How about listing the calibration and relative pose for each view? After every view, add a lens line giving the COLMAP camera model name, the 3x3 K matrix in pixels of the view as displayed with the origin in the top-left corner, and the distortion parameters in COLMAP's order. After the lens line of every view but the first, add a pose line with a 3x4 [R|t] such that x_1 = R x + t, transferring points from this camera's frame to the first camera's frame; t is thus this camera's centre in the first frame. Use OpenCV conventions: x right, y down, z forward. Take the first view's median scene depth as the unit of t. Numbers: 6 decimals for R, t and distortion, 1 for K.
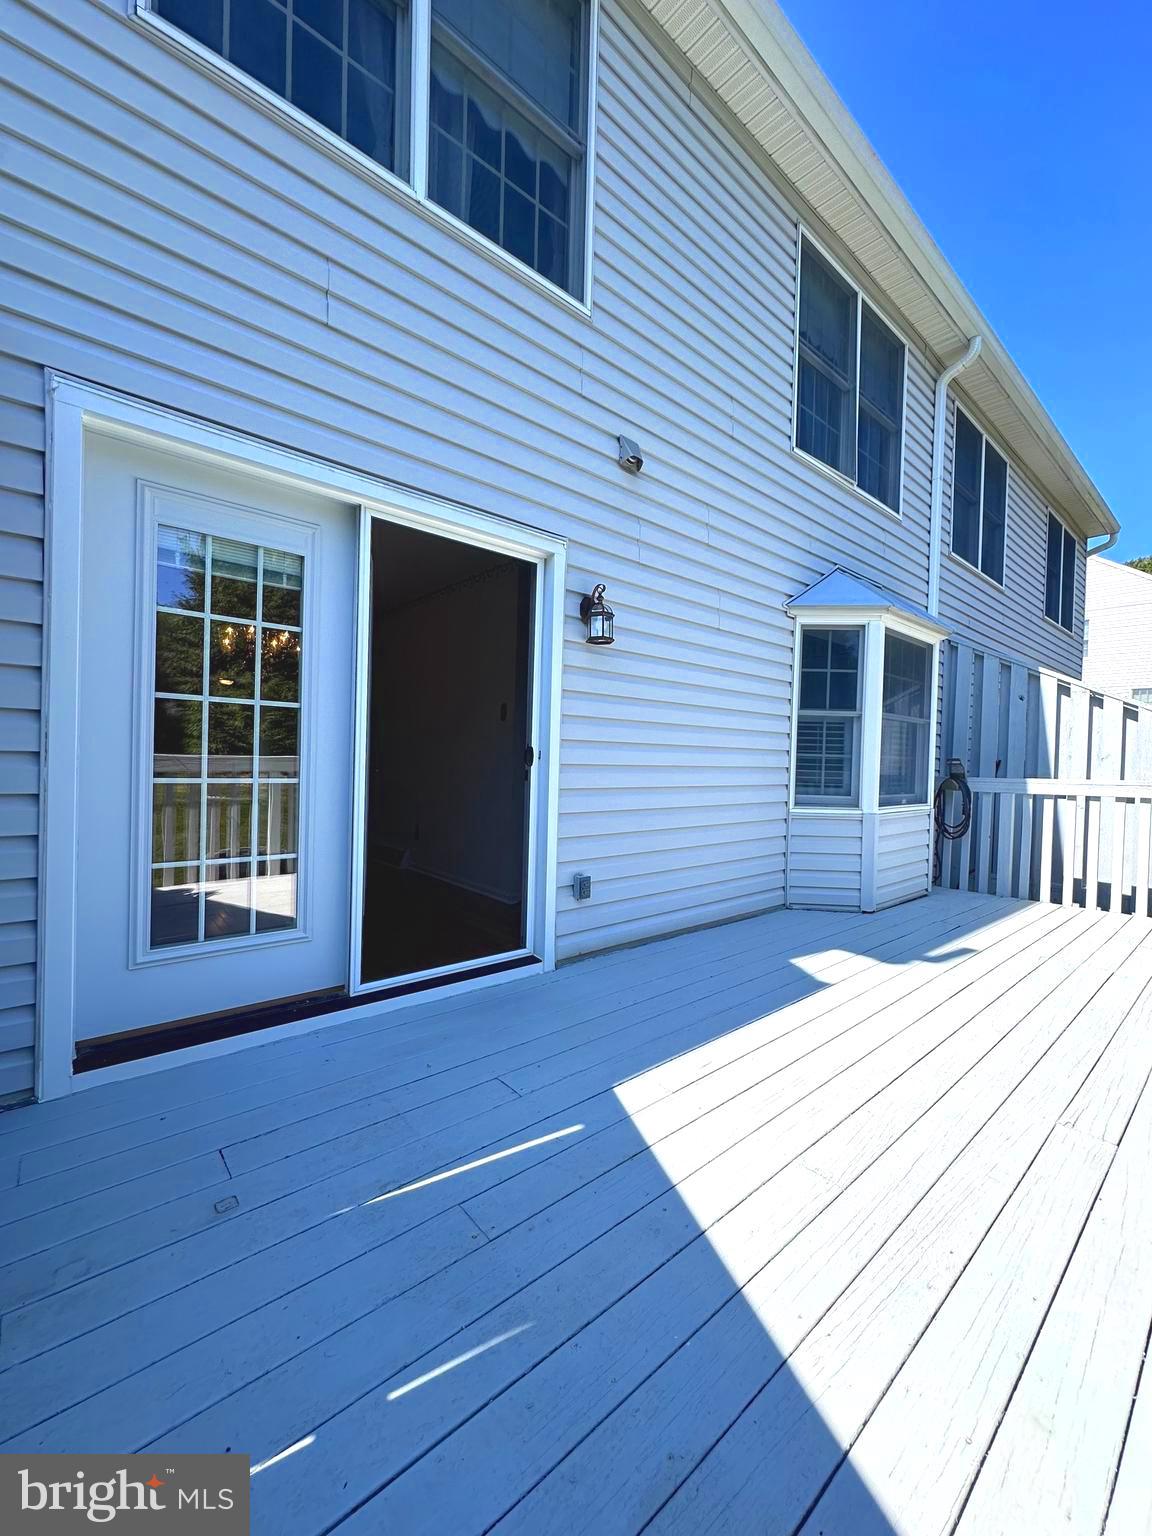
lens RADIAL K [[612.8, 0, 577.3], [0, 612.8, 767.6], [0, 0, 1]] dist [-0.003260, -0.000005]
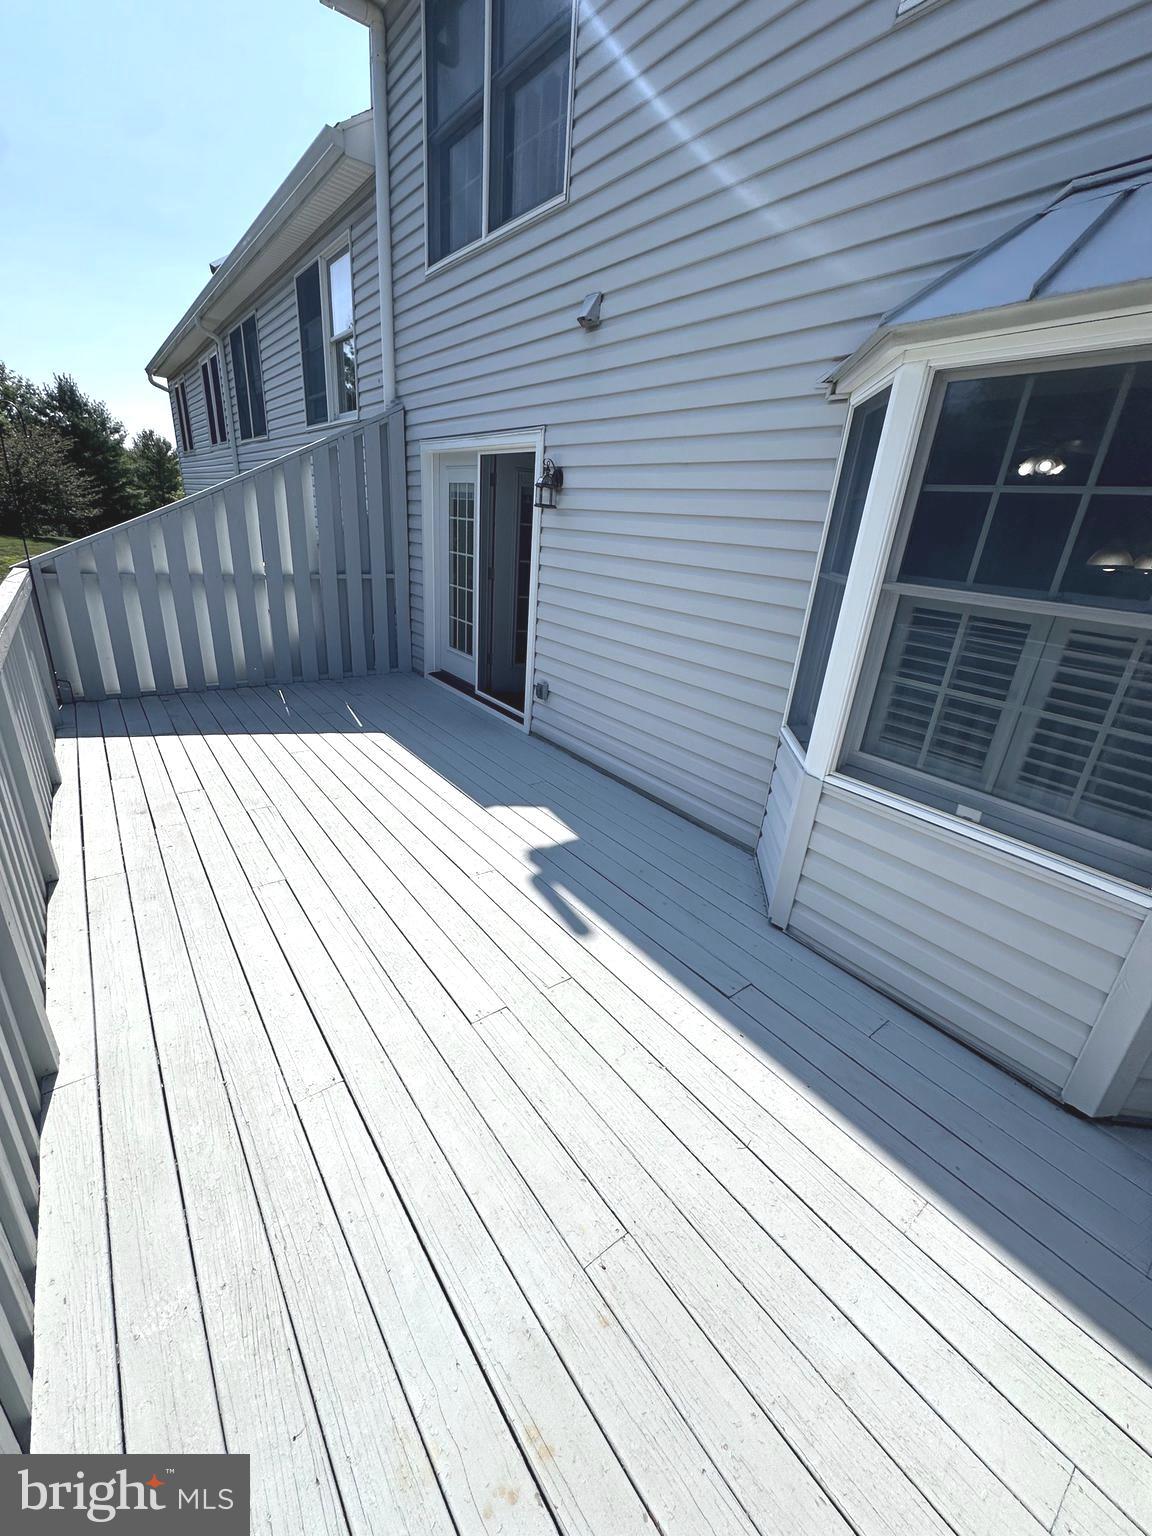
lens RADIAL K [[612.8, 0, 577.3], [0, 612.8, 767.6], [0, 0, 1]] dist [-0.003260, -0.000005]
pose [[-0.052641, 0.341182, -0.938522, 1.437063], [-0.094226, 0.933935, 0.344800, -0.142711], [0.994158, 0.106584, -0.017016, 1.142973]]
